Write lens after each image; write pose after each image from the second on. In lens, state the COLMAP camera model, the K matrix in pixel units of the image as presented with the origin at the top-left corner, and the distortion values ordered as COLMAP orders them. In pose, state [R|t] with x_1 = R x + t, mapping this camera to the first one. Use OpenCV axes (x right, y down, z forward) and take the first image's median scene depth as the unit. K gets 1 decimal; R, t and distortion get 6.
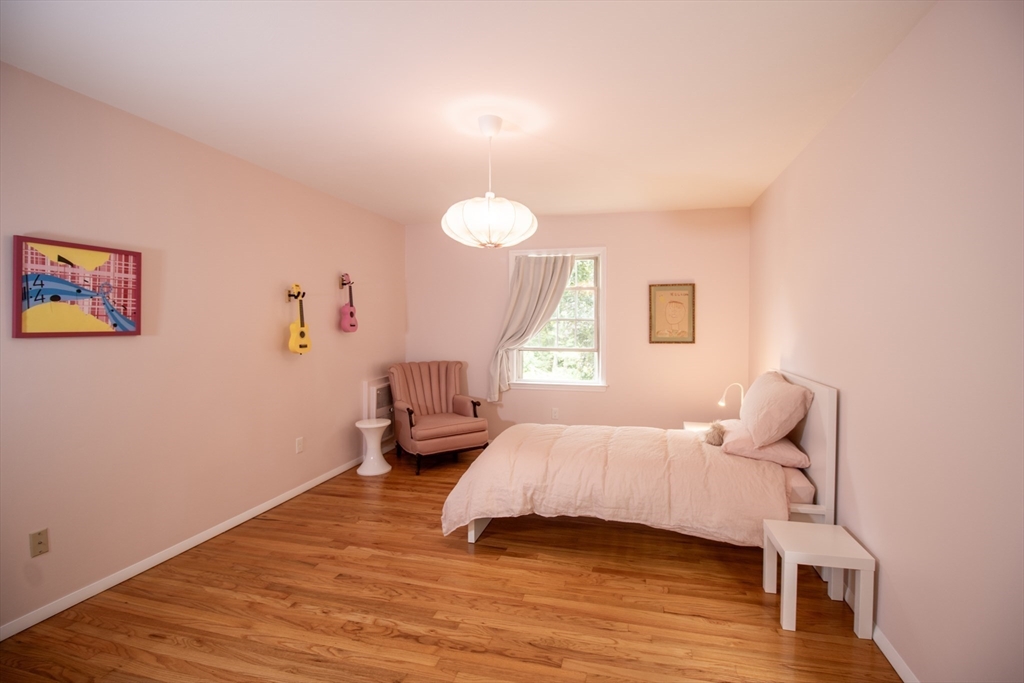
lens RADIAL K [[474.6, 0, 517.0], [0, 474.6, 327.3], [0, 0, 1]] dist [-0.014614, -0.000715]
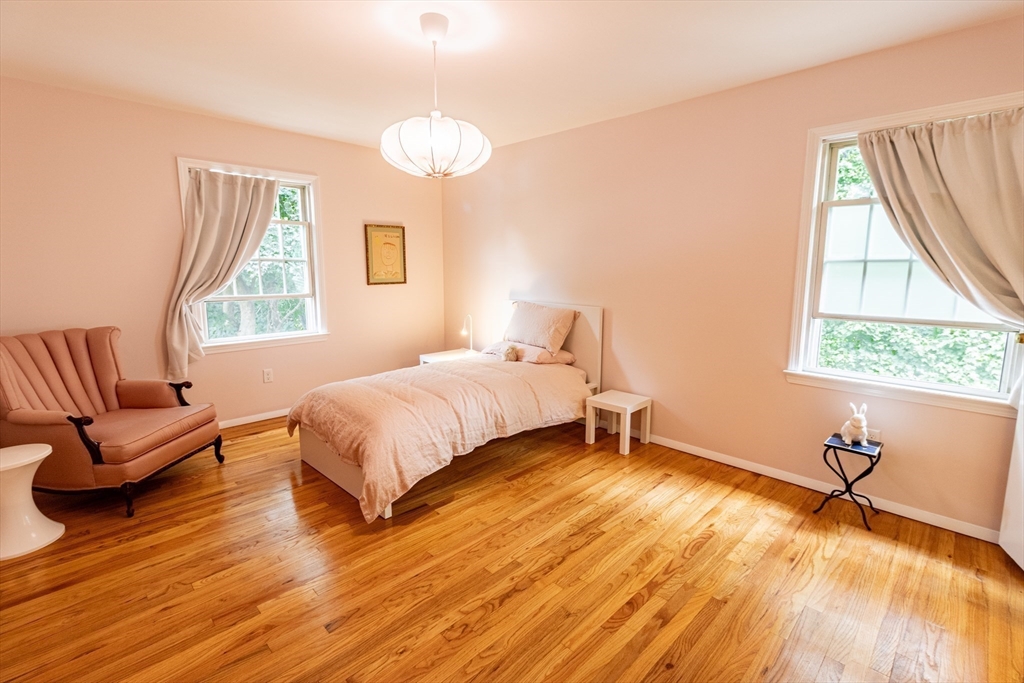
lens RADIAL K [[475.8, 0, 523.3], [0, 475.8, 331.1], [0, 0, 1]] dist [0.000333, -0.000172]
pose [[0.495208, -0.118737, 0.860622, -0.770959], [0.006847, 0.991119, 0.132802, -0.001561], [-0.868748, -0.059872, 0.491623, 0.416805]]
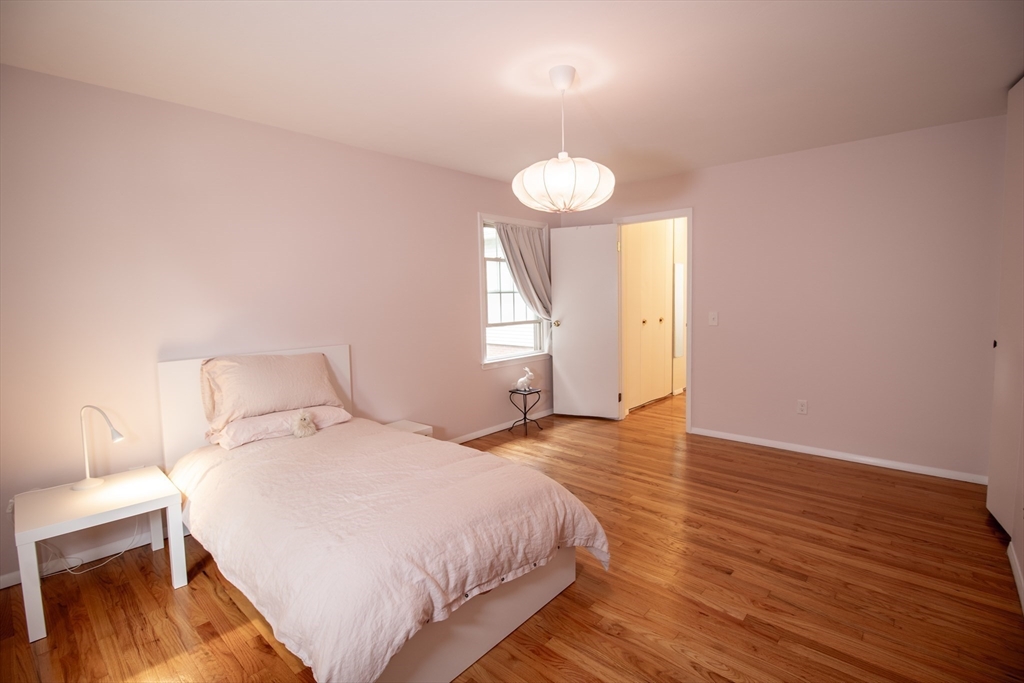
lens RADIAL K [[475.1, 0, 524.2], [0, 475.1, 329.1], [0, 0, 1]] dist [0.001523, -0.011003]
pose [[-0.897949, -0.018533, 0.439709, -0.404772], [0.022134, 0.995947, 0.087180, -0.026999], [-0.439543, 0.088016, -0.893899, 1.901146]]
